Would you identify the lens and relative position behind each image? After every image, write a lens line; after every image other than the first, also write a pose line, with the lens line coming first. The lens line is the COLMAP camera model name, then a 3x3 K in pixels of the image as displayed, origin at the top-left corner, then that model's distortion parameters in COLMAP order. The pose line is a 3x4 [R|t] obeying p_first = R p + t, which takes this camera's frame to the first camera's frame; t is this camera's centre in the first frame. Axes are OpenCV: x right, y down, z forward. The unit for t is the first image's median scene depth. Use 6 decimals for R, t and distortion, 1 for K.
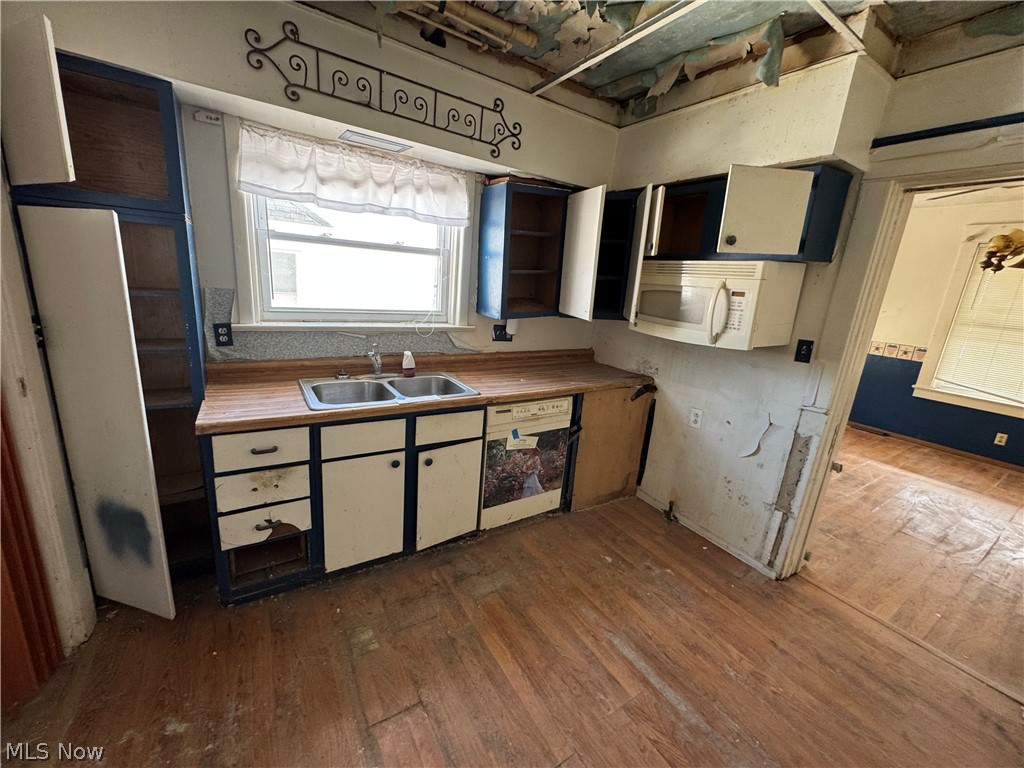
lens RADIAL K [[406.2, 0, 512.1], [0, 406.2, 381.6], [0, 0, 1]] dist [-0.002577, -0.000063]
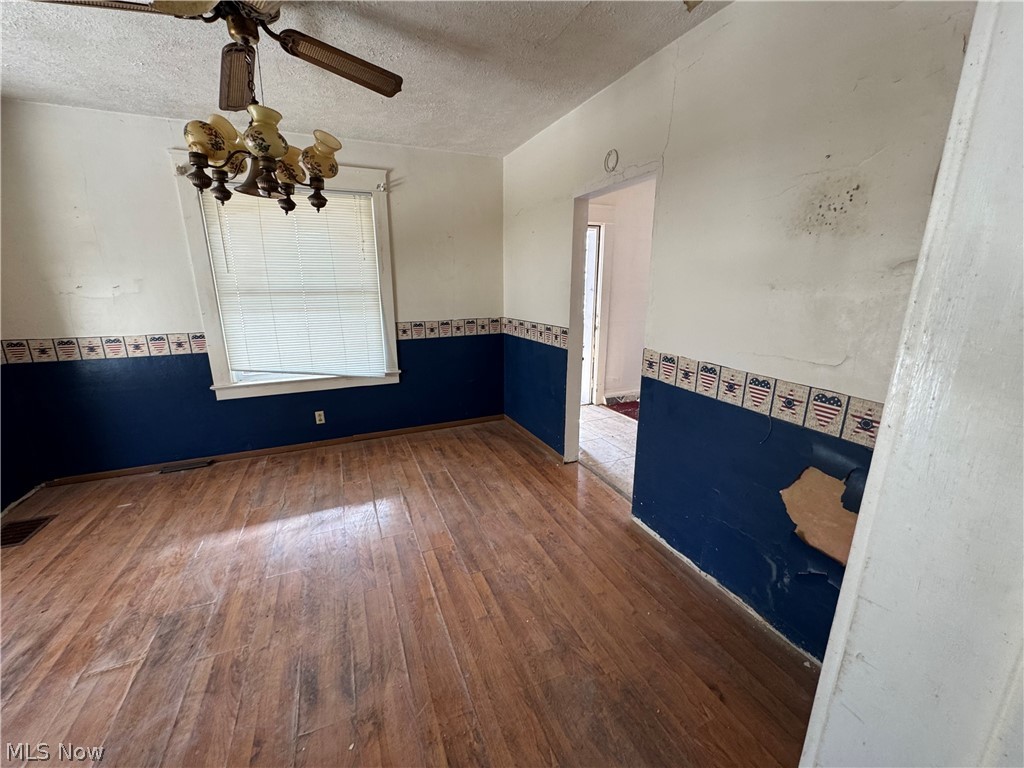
lens RADIAL K [[406.2, 0, 511.8], [0, 406.2, 383.5], [0, 0, 1]] dist [-0.002577, -0.000063]
pose [[0.153160, -0.316751, 0.936061, 0.473280], [0.254021, 0.928027, 0.272469, -0.063413], [-0.954995, 0.196048, 0.222598, 0.394413]]
